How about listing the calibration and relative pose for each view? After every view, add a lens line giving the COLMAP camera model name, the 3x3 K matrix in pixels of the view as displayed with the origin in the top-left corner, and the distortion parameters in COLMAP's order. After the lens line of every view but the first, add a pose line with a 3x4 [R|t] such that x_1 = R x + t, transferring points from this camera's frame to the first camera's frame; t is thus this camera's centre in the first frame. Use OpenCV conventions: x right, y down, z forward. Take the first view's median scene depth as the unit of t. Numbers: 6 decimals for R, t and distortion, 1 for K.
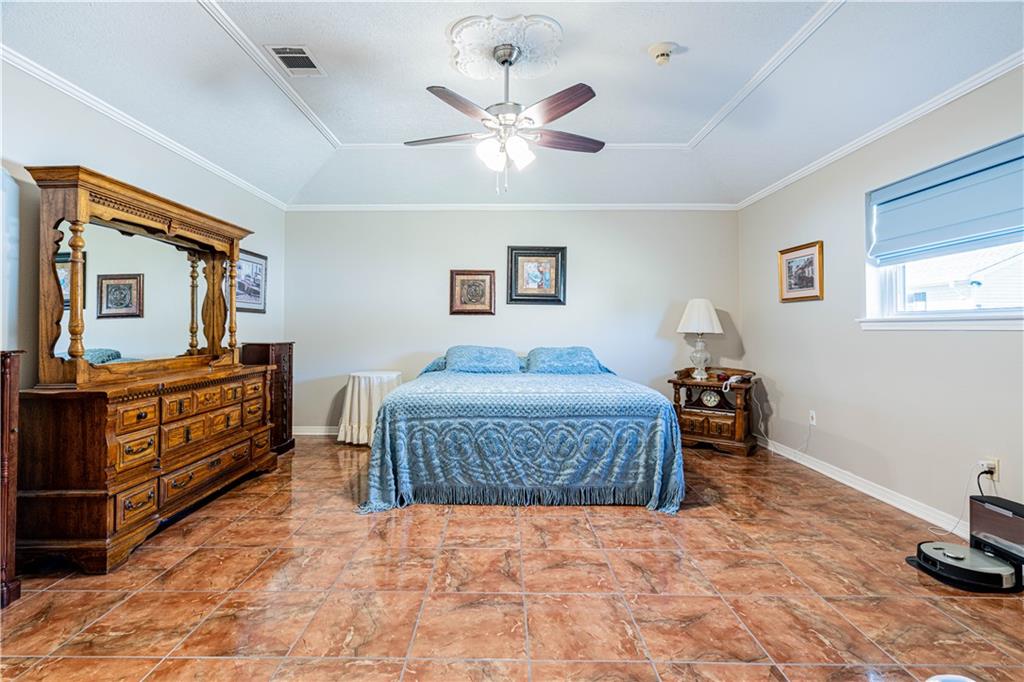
lens RADIAL K [[481.3, 0, 492.1], [0, 481.3, 318.3], [0, 0, 1]] dist [-0.002939, -0.000370]
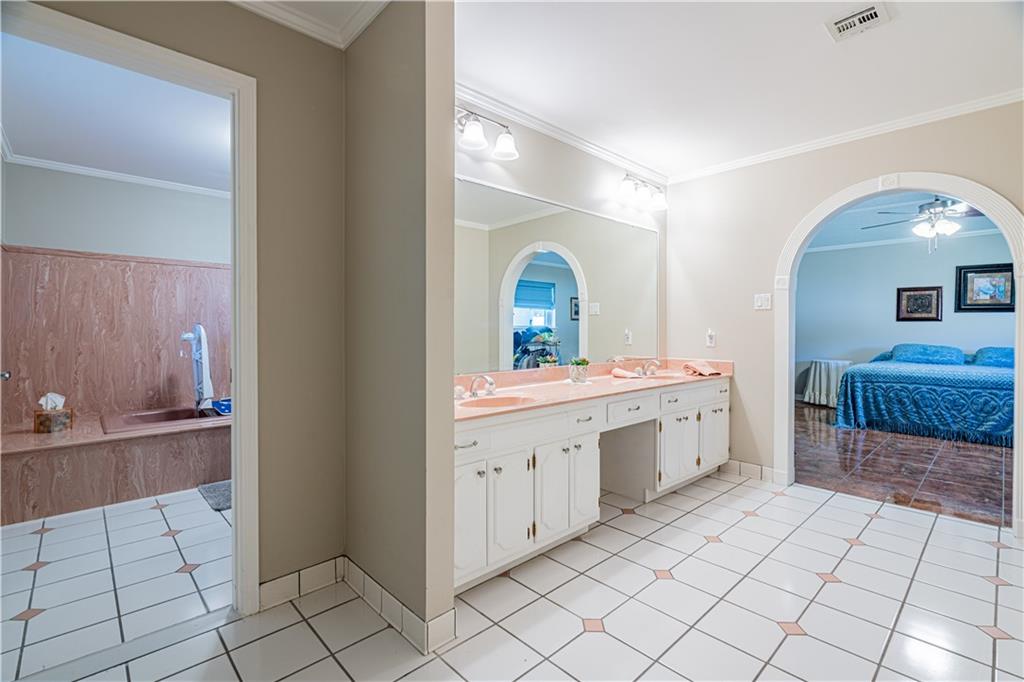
lens RADIAL K [[460.3, 0, 513.5], [0, 460.3, 332.0], [0, 0, 1]] dist [-0.000657, 0.000019]
pose [[0.701315, 0.007549, -0.712812, 0.132965], [0.008990, 0.999771, 0.019433, -0.020062], [0.712795, -0.020037, 0.701086, -1.129480]]
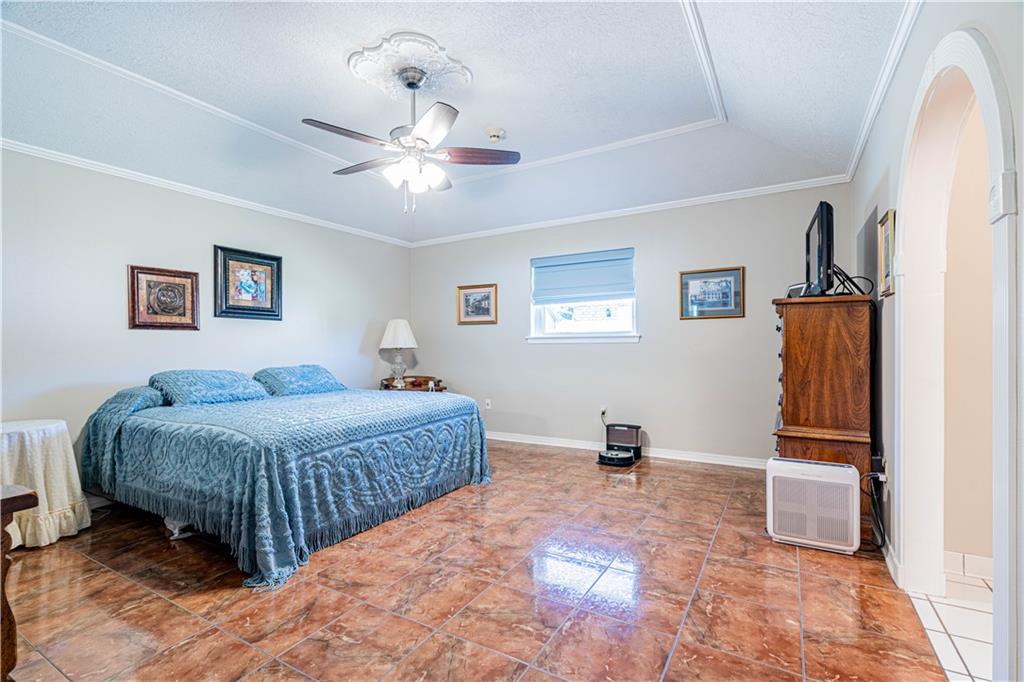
lens RADIAL K [[476.1, 0, 511.4], [0, 476.1, 344.7], [0, 0, 1]] dist [-0.000116, 0.000319]
pose [[0.489300, -0.010744, 0.872050, -0.707434], [-0.005481, 0.999866, 0.015394, 0.003637], [-0.872098, -0.012312, 0.489176, 0.290242]]
